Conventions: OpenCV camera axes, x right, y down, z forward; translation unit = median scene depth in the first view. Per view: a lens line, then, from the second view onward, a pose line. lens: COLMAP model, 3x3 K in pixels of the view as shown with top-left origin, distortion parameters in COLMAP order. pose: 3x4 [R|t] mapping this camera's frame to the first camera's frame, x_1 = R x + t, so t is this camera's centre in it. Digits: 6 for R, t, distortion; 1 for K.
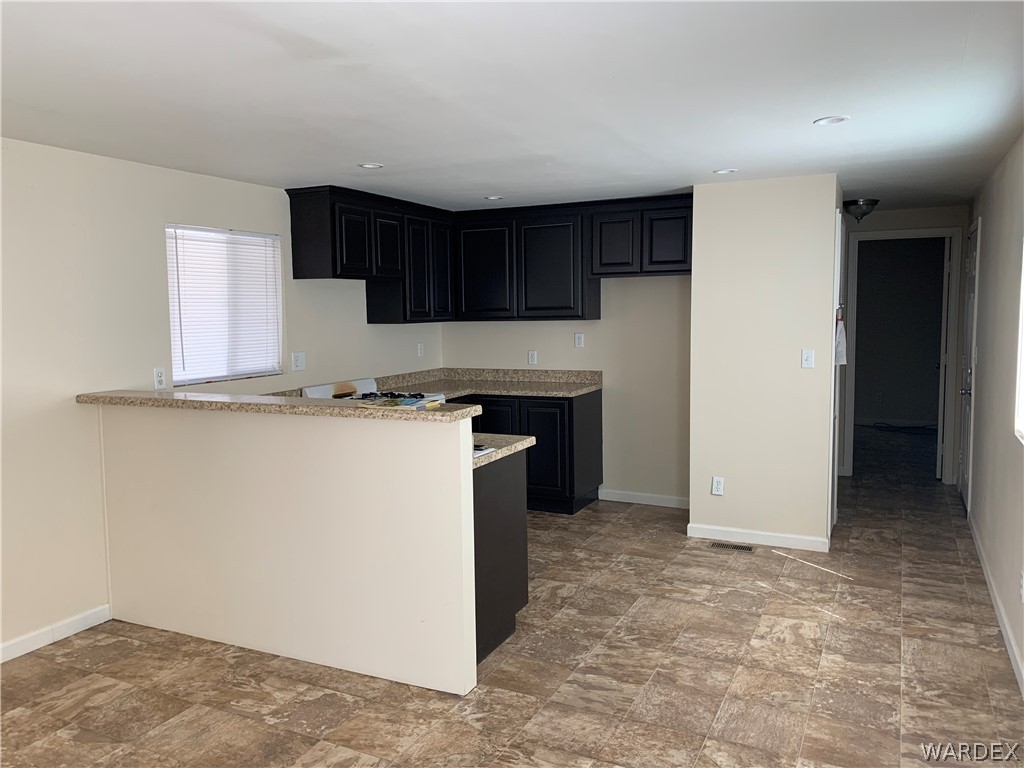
lens RADIAL K [[784.7, 0, 505.6], [0, 784.7, 384.9], [0, 0, 1]] dist [0.028471, -0.026009]
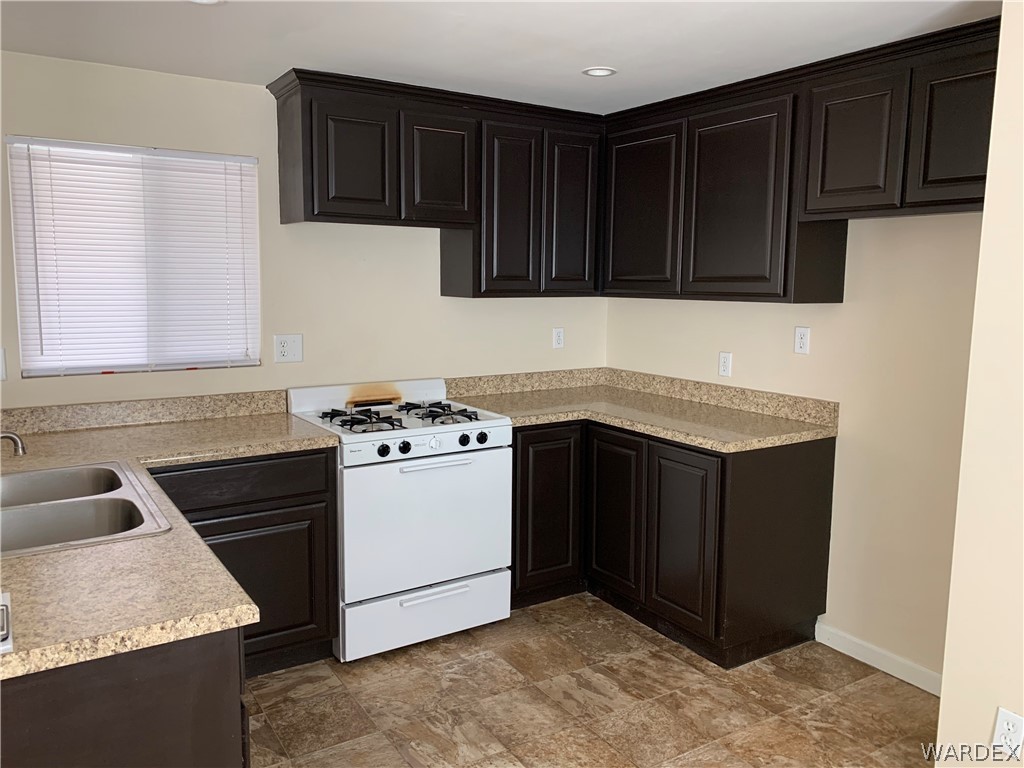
lens RADIAL K [[784.7, 0, 497.5], [0, 784.7, 380.2], [0, 0, 1]] dist [0.028471, -0.026009]
pose [[0.851011, 0.094277, -0.516617, 0.340776], [-0.075035, 0.995489, 0.058063, -0.078948], [0.519760, -0.010648, 0.854246, 0.747059]]
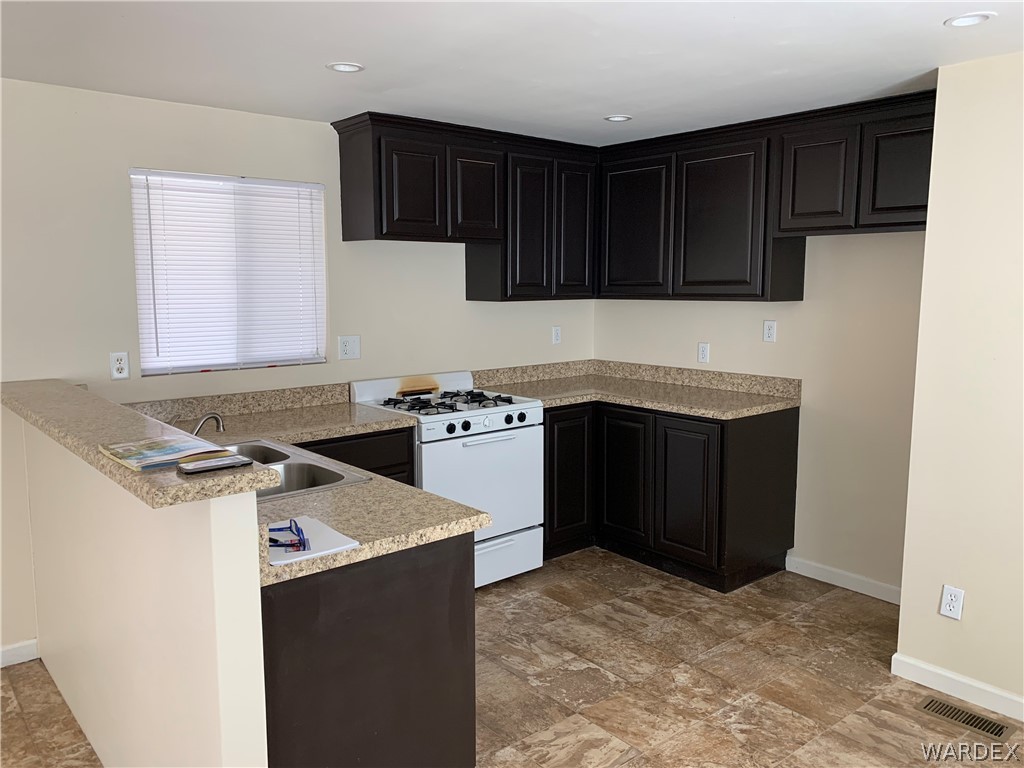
lens RADIAL K [[784.7, 0, 494.2], [0, 784.7, 385.8], [0, 0, 1]] dist [0.028471, -0.026009]
pose [[0.910672, 0.069766, -0.407196, 0.271008], [-0.052937, 0.997219, 0.052465, -0.057683], [0.409723, -0.026222, 0.911833, 0.499104]]
